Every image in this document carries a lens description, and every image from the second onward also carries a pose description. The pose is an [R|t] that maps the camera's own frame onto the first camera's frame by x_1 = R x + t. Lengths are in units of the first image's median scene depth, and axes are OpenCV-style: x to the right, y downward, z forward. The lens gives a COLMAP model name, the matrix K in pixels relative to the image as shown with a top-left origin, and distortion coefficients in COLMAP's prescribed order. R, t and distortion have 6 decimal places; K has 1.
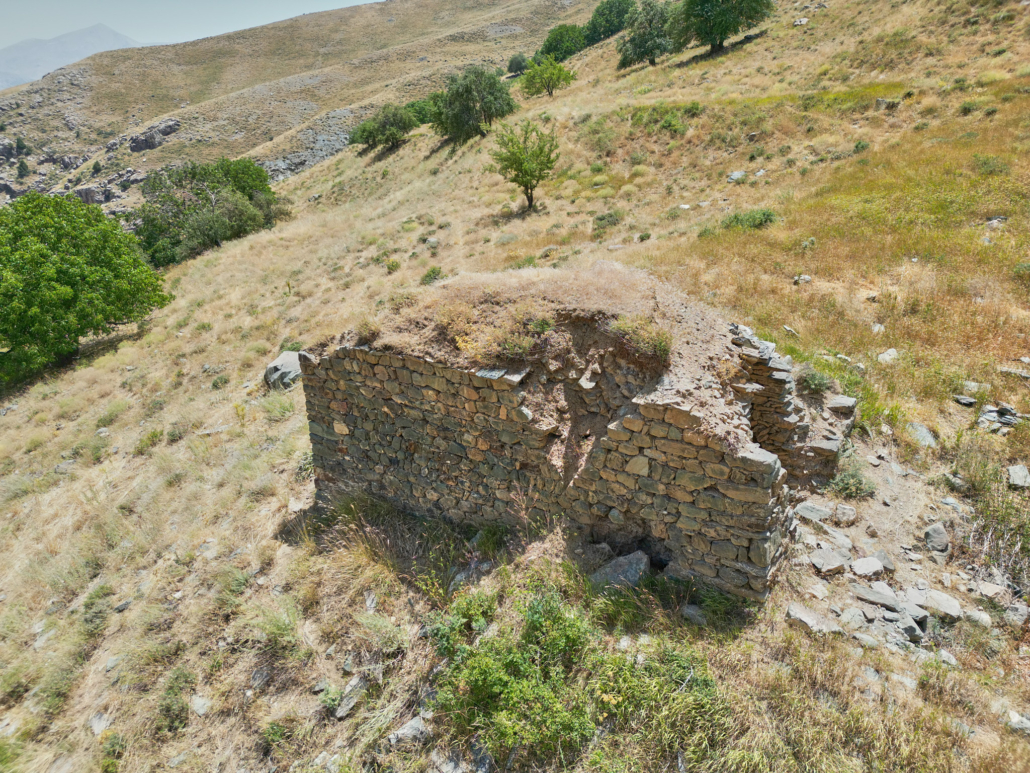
lens RADIAL K [[724.6, 0, 515.9], [0, 724.6, 386.8], [0, 0, 1]] dist [0.041562, -0.030246]
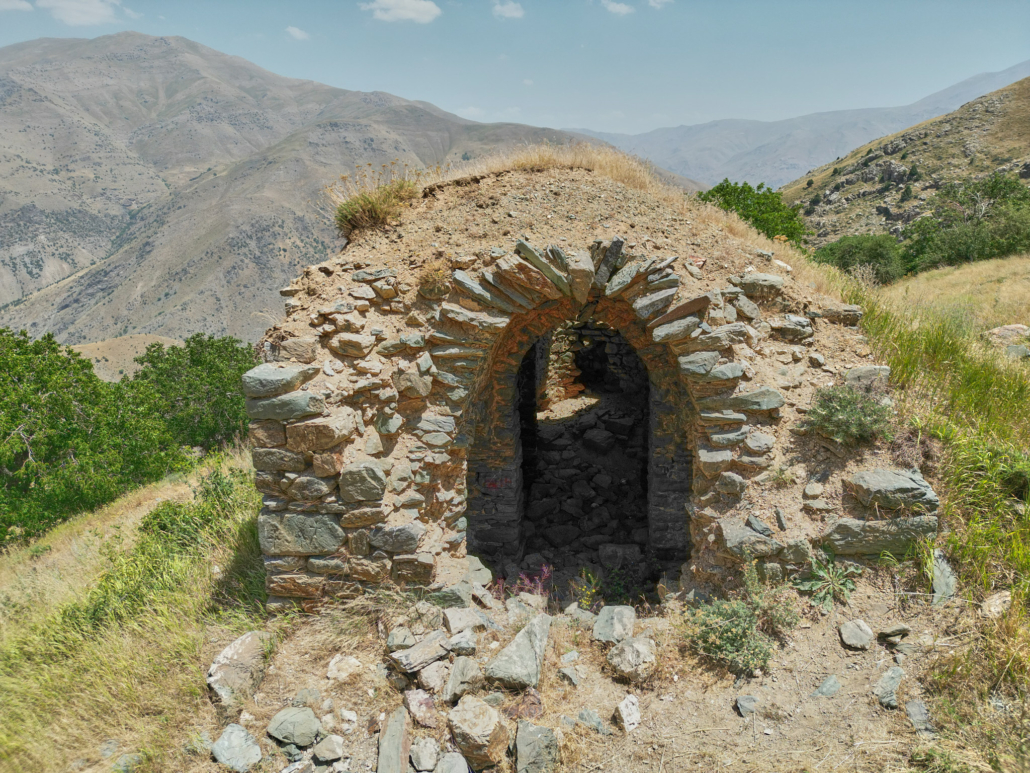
lens RADIAL K [[724.6, 0, 515.8], [0, 724.6, 388.6], [0, 0, 1]] dist [0.041562, -0.030246]
pose [[0.479727, 0.254723, -0.839630, 0.210317], [-0.284456, 0.950399, 0.125802, -0.006912], [0.830028, 0.178487, 0.528390, 0.183669]]
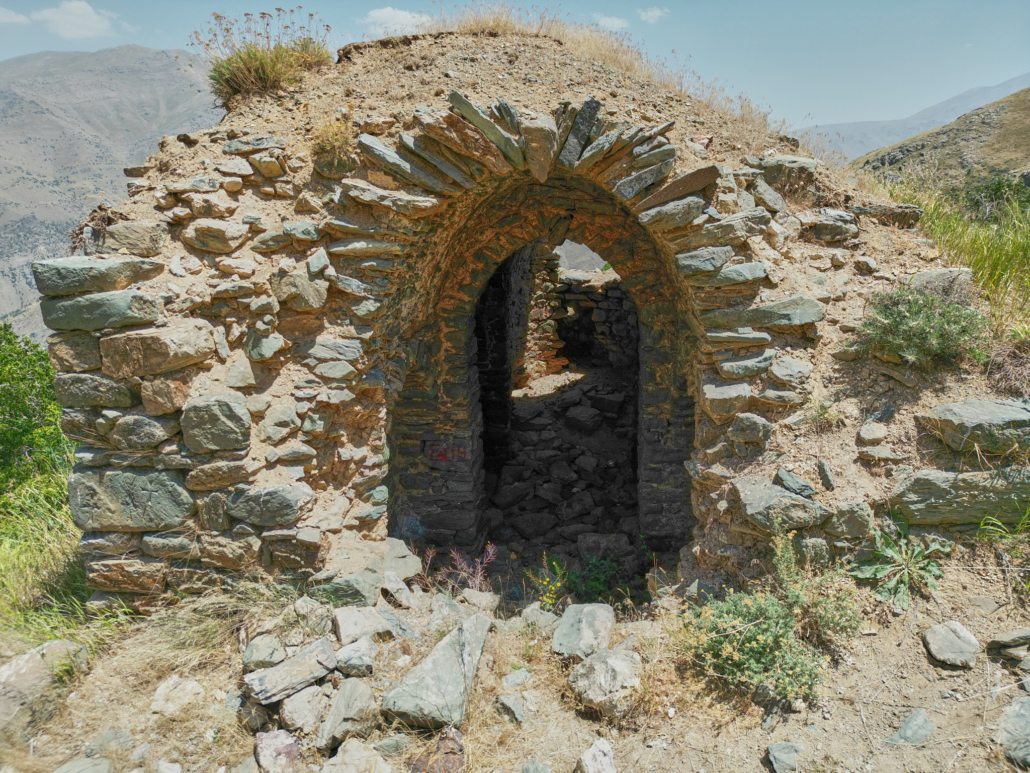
lens RADIAL K [[724.6, 0, 516.7], [0, 724.6, 388.8], [0, 0, 1]] dist [0.041562, -0.030246]
pose [[0.482059, 0.242471, -0.841919, 0.183043], [-0.285373, 0.951993, 0.110776, 0.009471], [0.828361, 0.186860, 0.528112, 0.216826]]
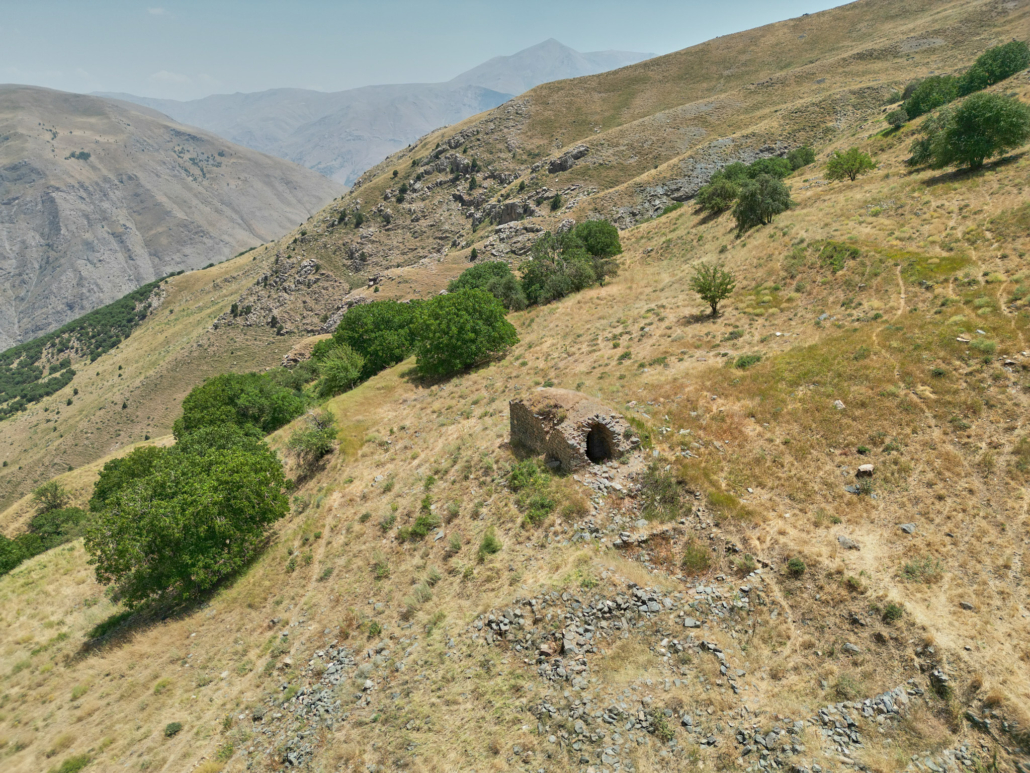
lens RADIAL K [[724.6, 0, 520.1], [0, 724.6, 377.7], [0, 0, 1]] dist [0.041562, -0.030246]
pose [[0.871673, 0.152651, -0.465708, 0.489123], [-0.157186, 0.987133, 0.029358, -0.092813], [0.464197, 0.047613, 0.884452, -0.764957]]
